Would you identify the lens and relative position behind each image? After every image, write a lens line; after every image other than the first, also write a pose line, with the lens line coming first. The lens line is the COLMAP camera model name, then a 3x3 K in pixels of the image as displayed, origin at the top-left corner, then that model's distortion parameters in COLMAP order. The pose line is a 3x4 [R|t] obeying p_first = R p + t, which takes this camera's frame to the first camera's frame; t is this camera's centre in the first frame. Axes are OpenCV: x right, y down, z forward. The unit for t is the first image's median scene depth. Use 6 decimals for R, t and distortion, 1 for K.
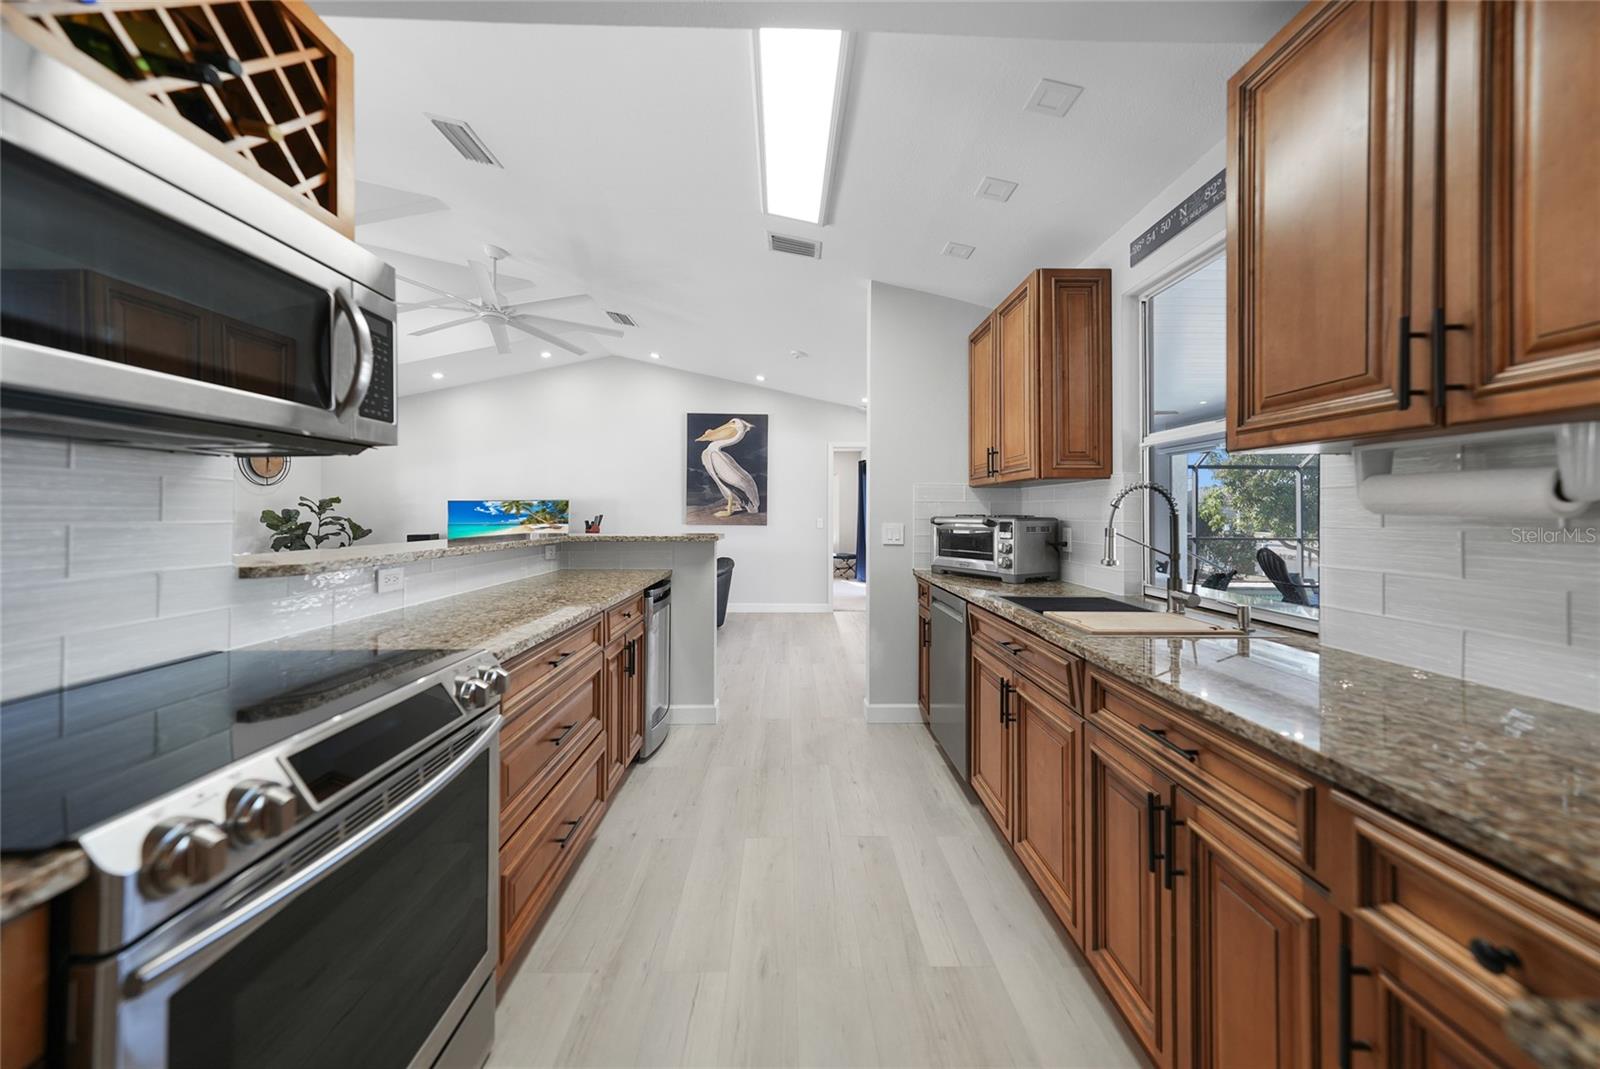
lens RADIAL K [[562.5, 0, 797.3], [0, 562.5, 516.9], [0, 0, 1]] dist [0.006743, 0.004245]
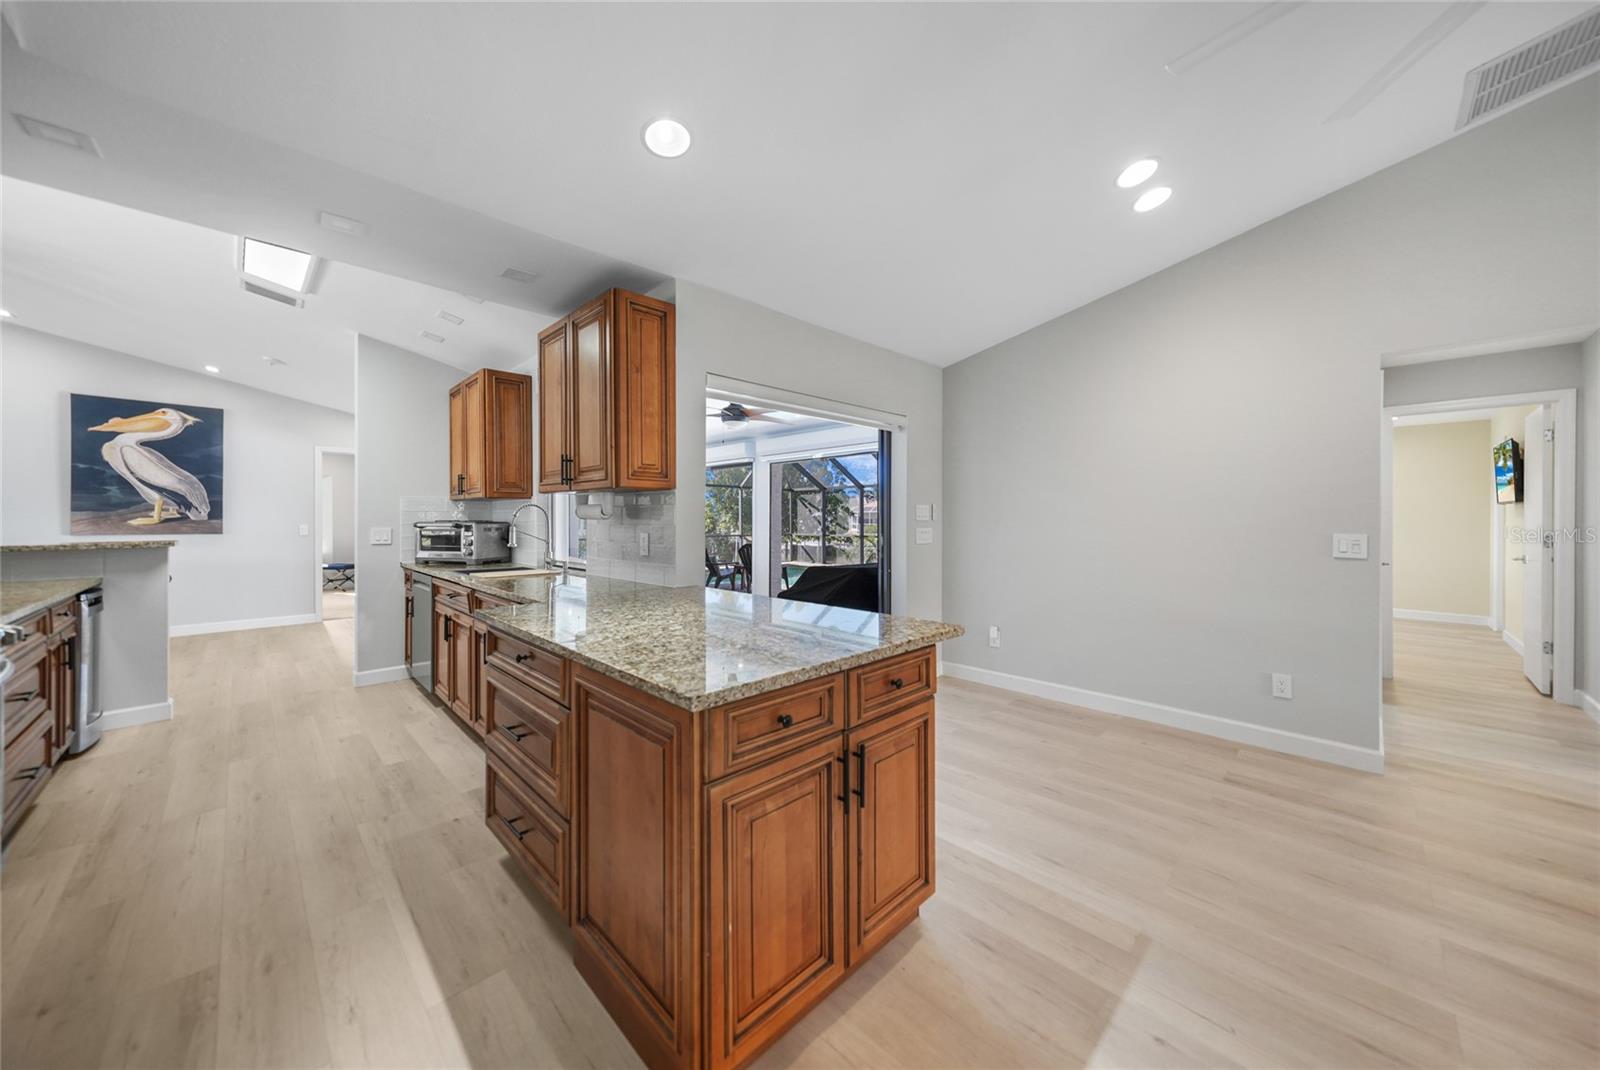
lens RADIAL K [[562.5, 0, 797.3], [0, 562.5, 517.4], [0, 0, 1]] dist [0.006743, 0.004245]
pose [[0.726456, -0.003379, 0.687205, -0.027629], [0.008966, 0.999949, -0.004562, 0.002651], [-0.687155, 0.009476, 0.726449, -0.636944]]
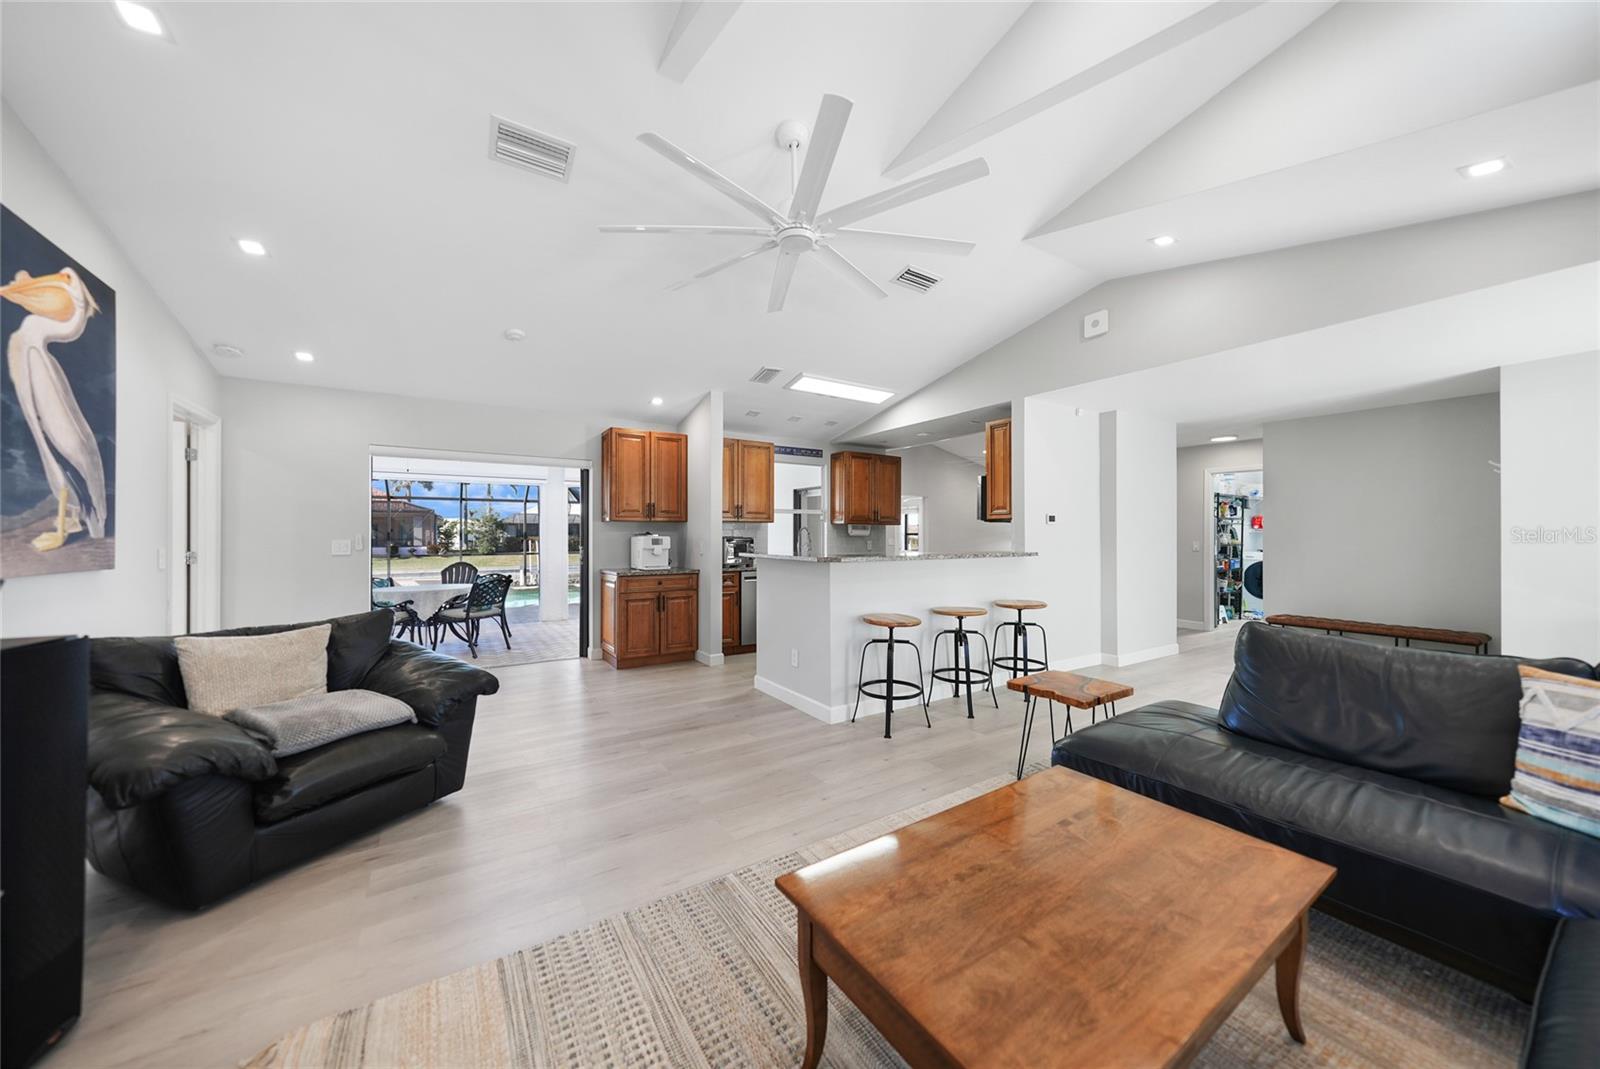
lens RADIAL K [[562.5, 0, 797.3], [0, 562.5, 516.9], [0, 0, 1]] dist [0.006743, 0.004245]
pose [[-0.531136, 0.027641, 0.846836, -1.502364], [0.010714, 0.999607, -0.025907, -0.014778], [-0.847219, -0.004687, -0.531223, 1.856860]]
